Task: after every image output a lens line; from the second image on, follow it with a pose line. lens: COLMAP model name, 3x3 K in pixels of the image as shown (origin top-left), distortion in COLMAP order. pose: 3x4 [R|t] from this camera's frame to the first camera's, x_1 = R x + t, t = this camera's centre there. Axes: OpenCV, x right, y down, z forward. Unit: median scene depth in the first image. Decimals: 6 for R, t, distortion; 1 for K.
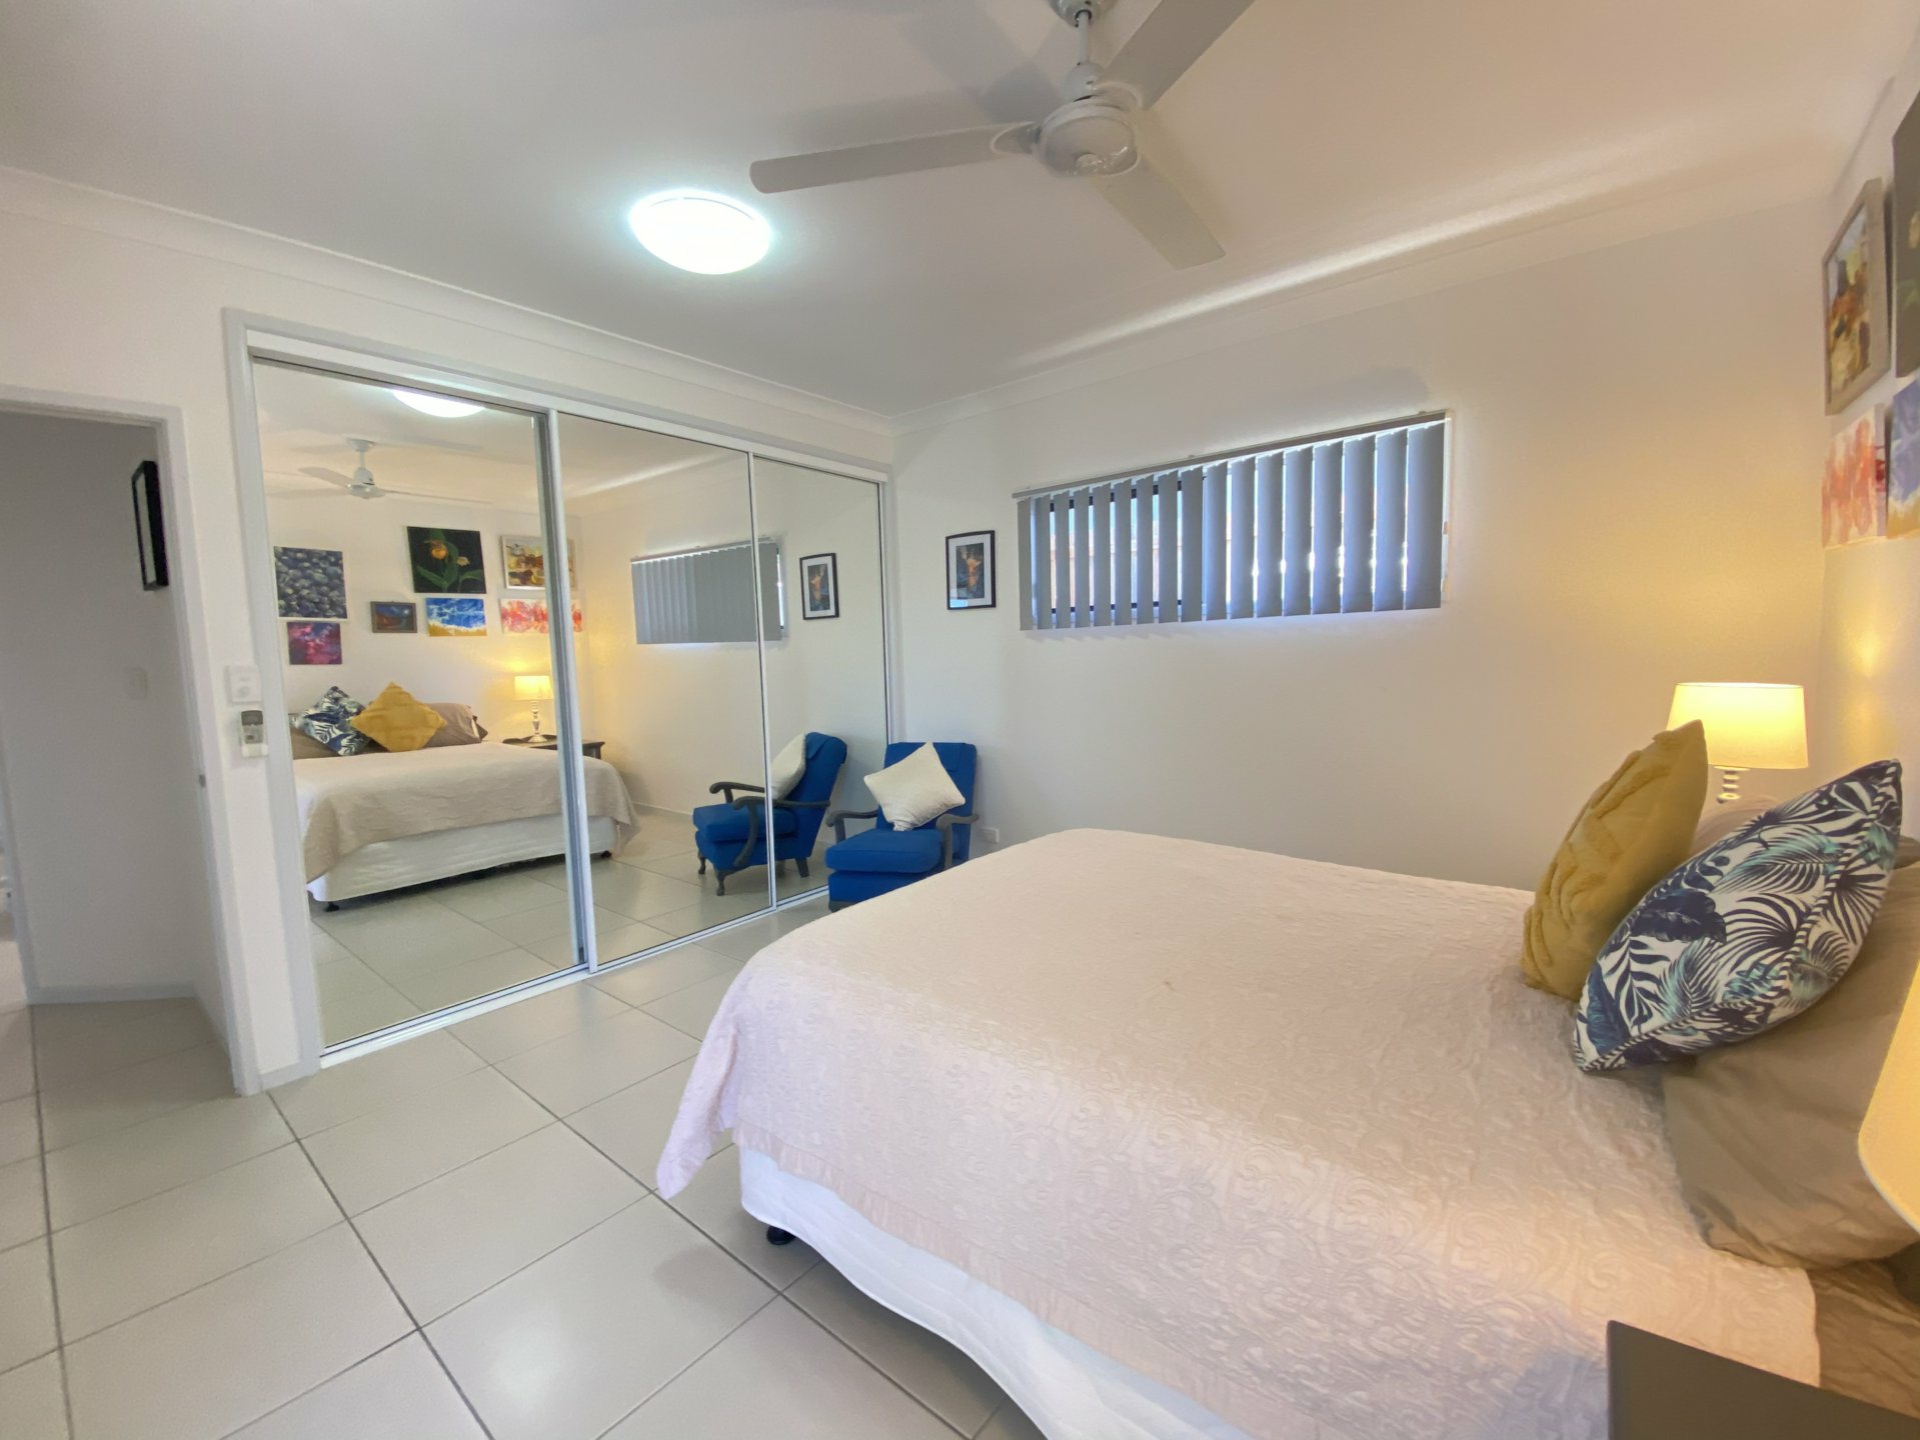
lens RADIAL K [[784.3, 0, 956.5], [0, 784.3, 727.6], [0, 0, 1]] dist [0.047496, -0.033590]
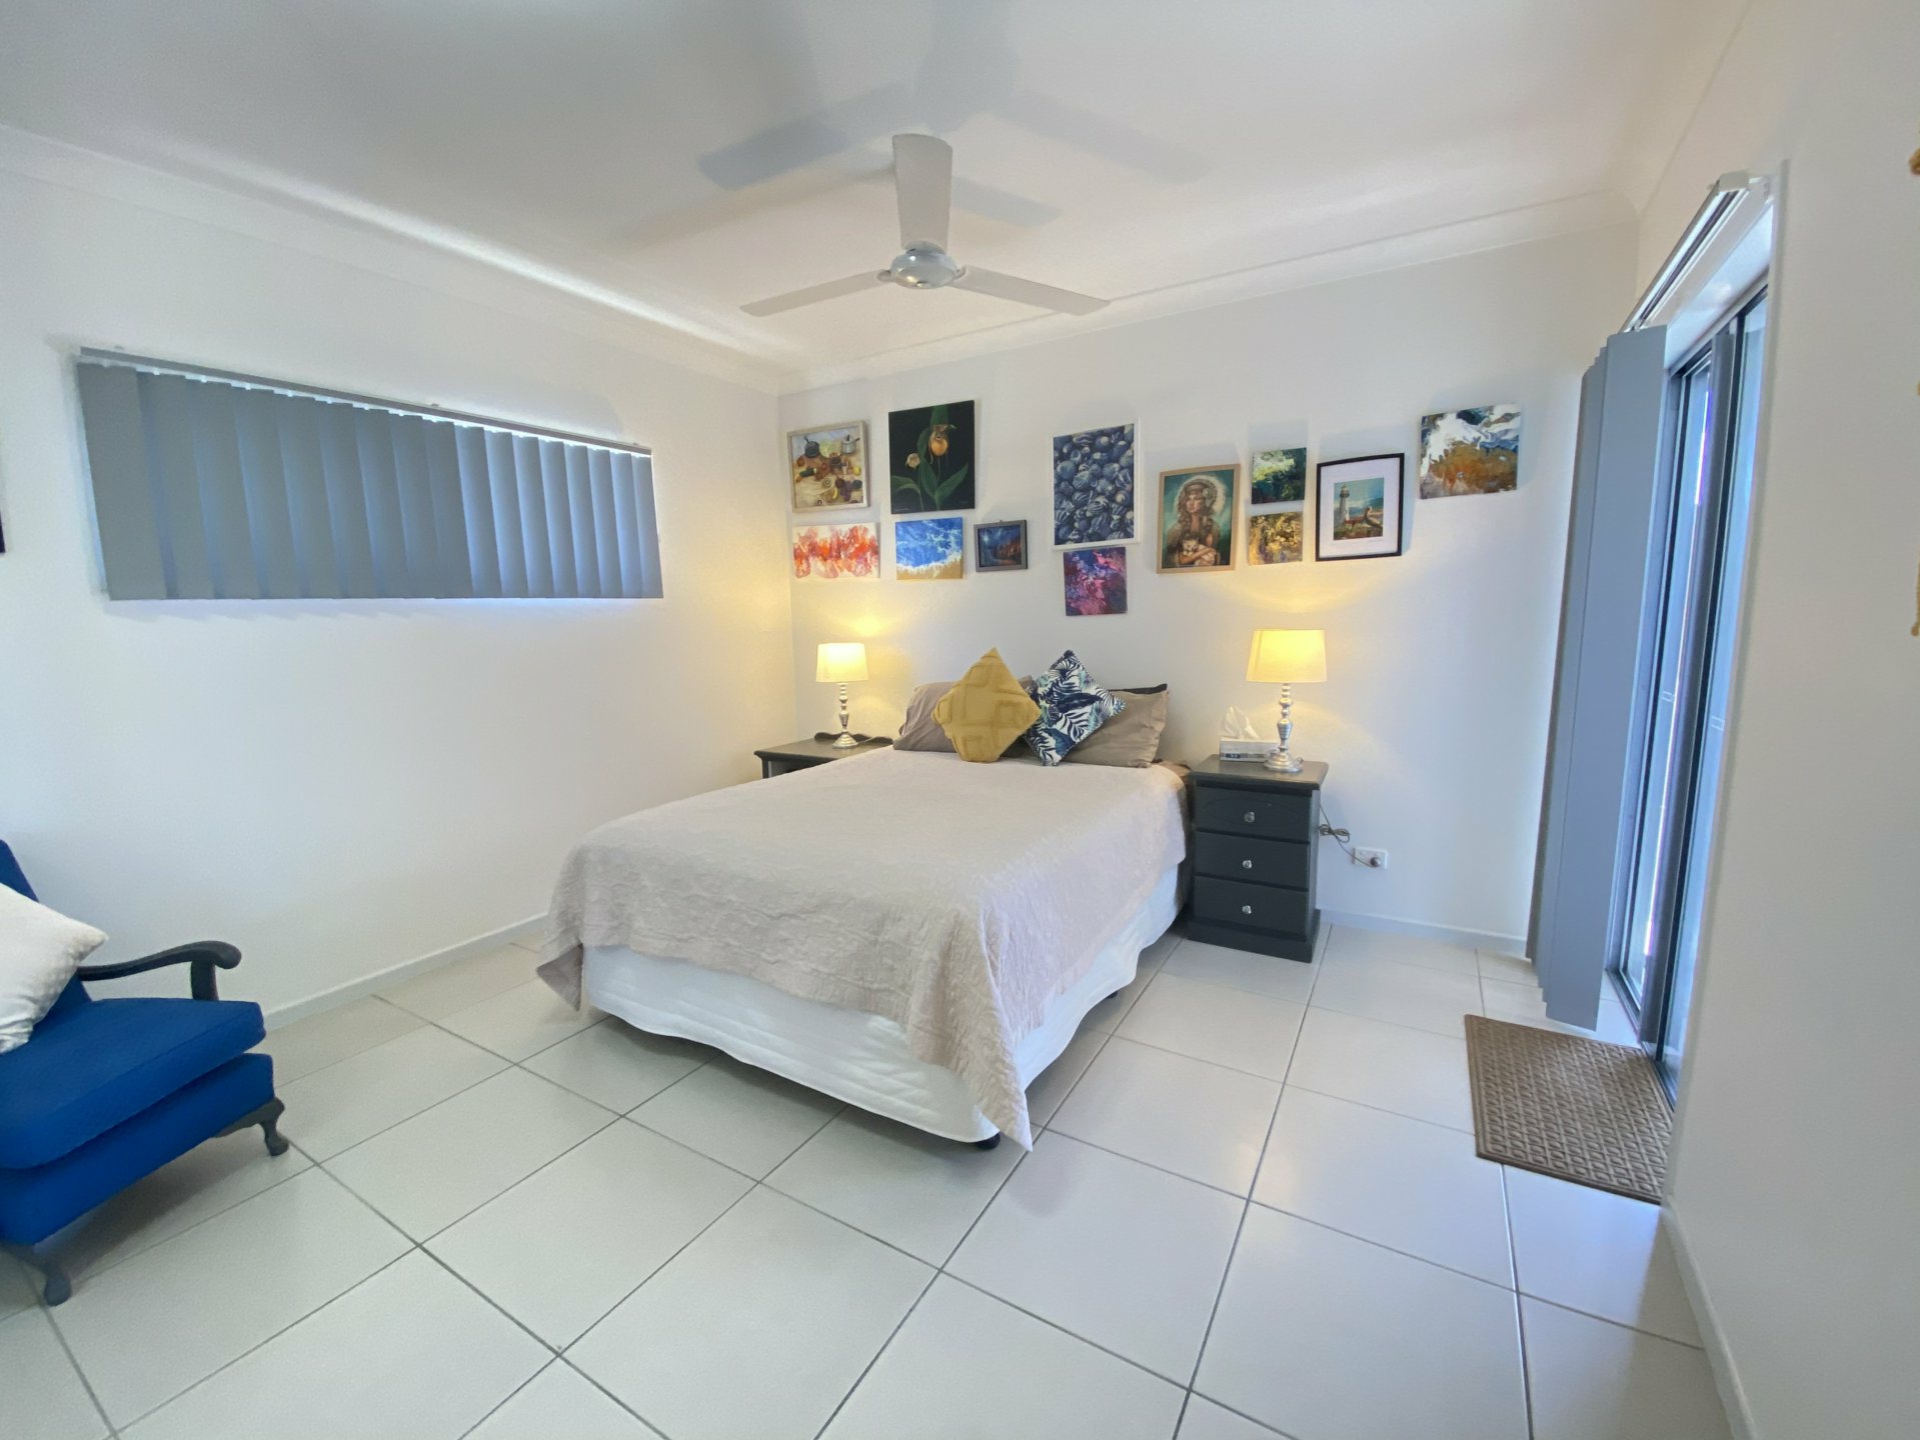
lens RADIAL K [[784.3, 0, 956.5], [0, 784.3, 727.6], [0, 0, 1]] dist [0.047496, -0.033590]
pose [[-0.141429, -0.113482, 0.983422, -1.148159], [0.112889, 0.985079, 0.129908, -0.068098], [-0.983491, 0.129391, -0.126508, 0.997379]]
